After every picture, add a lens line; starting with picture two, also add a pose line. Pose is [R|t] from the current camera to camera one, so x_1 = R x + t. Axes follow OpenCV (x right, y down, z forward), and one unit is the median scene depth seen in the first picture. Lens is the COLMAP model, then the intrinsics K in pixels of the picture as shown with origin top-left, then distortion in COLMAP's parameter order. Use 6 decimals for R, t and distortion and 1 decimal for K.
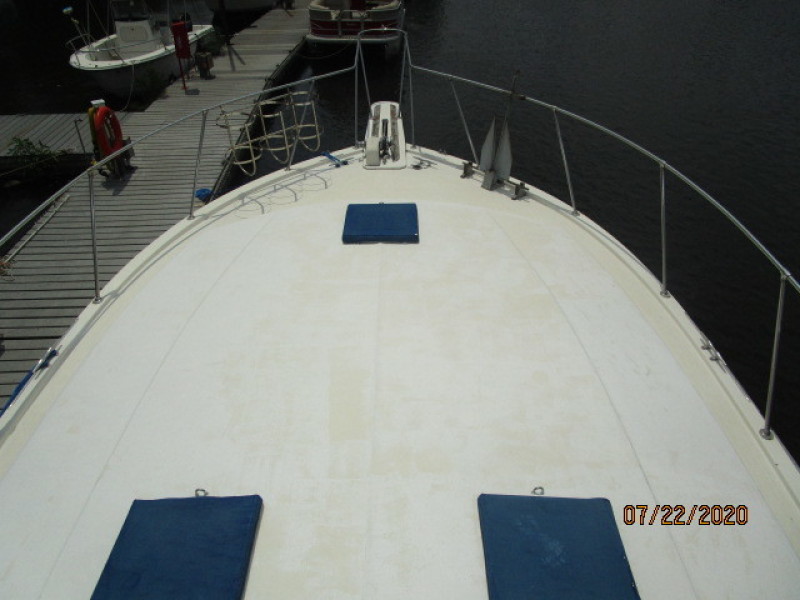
lens RADIAL K [[580.9, 0, 401.7], [0, 580.9, 302.6], [0, 0, 1]] dist [-0.006934, -0.006677]
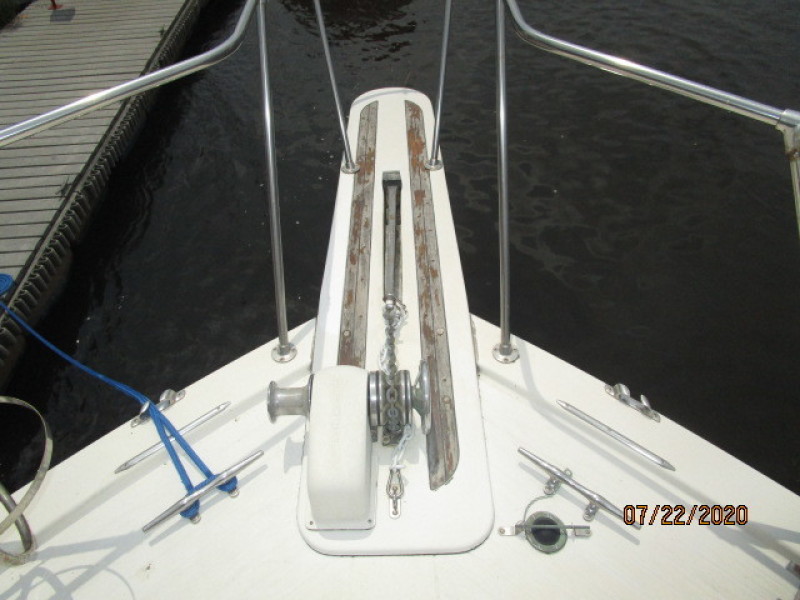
lens RADIAL K [[580.9, 0, 401.7], [0, 580.9, 302.6], [0, 0, 1]] dist [-0.006934, -0.006677]
pose [[0.999680, -0.016299, -0.019322, -0.018319], [0.019338, 0.985374, 0.169305, -0.302991], [0.016280, -0.169624, 0.985374, 0.683003]]
